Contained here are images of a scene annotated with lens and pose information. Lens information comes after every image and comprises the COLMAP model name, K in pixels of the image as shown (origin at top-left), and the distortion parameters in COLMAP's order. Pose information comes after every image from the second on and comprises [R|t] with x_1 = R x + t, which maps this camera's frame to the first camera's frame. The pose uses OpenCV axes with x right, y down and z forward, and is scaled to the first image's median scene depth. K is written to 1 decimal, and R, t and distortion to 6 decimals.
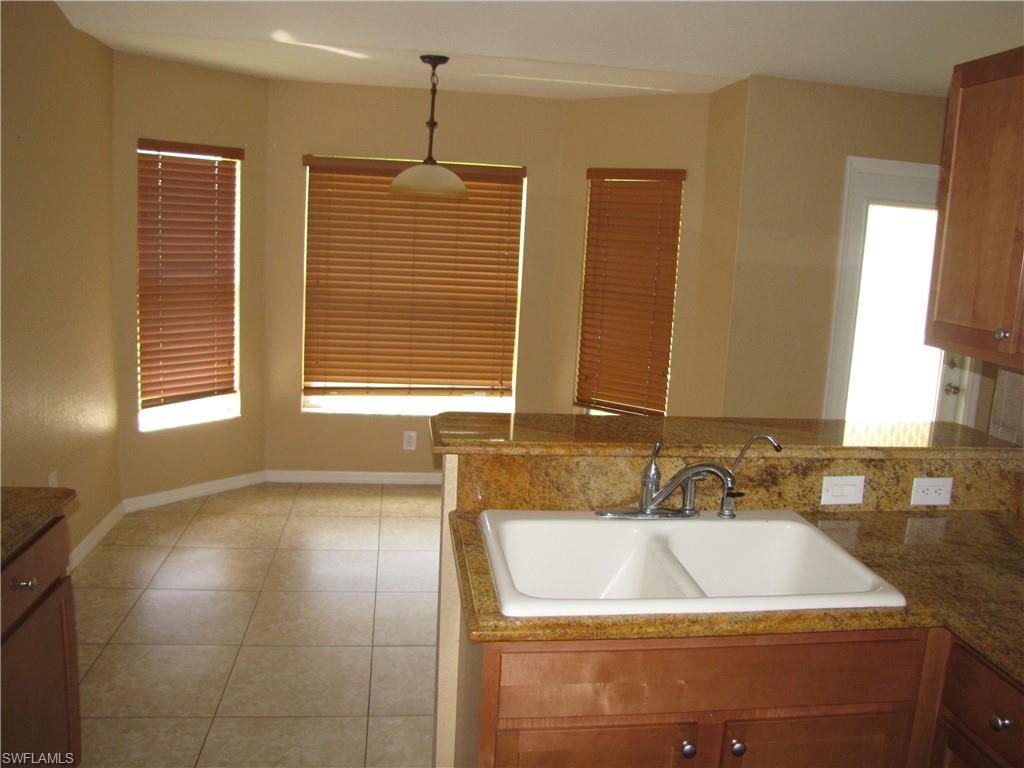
lens RADIAL K [[862.7, 0, 533.5], [0, 862.7, 382.9], [0, 0, 1]] dist [-0.178972, 0.157339]
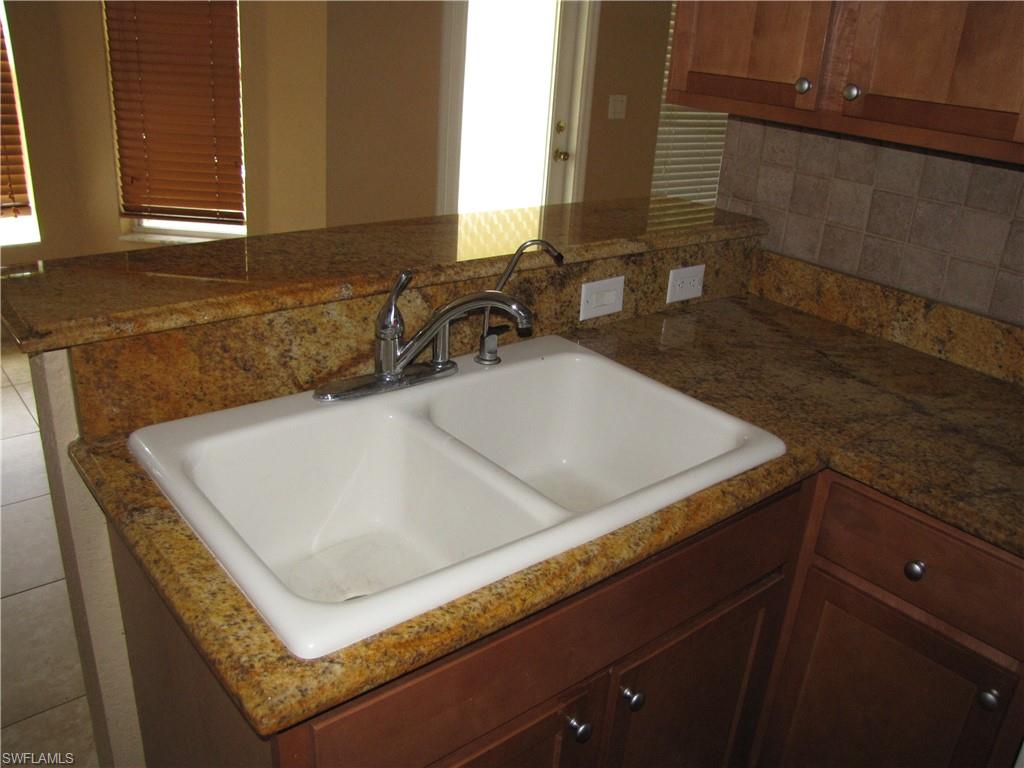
lens RADIAL K [[862.7, 0, 533.5], [0, 862.7, 382.9], [0, 0, 1]] dist [-0.178972, 0.157339]
pose [[0.845150, -0.200281, 0.495589, -0.099612], [0.068981, 0.960265, 0.270432, -0.017007], [-0.530059, -0.194369, 0.825384, 0.383246]]
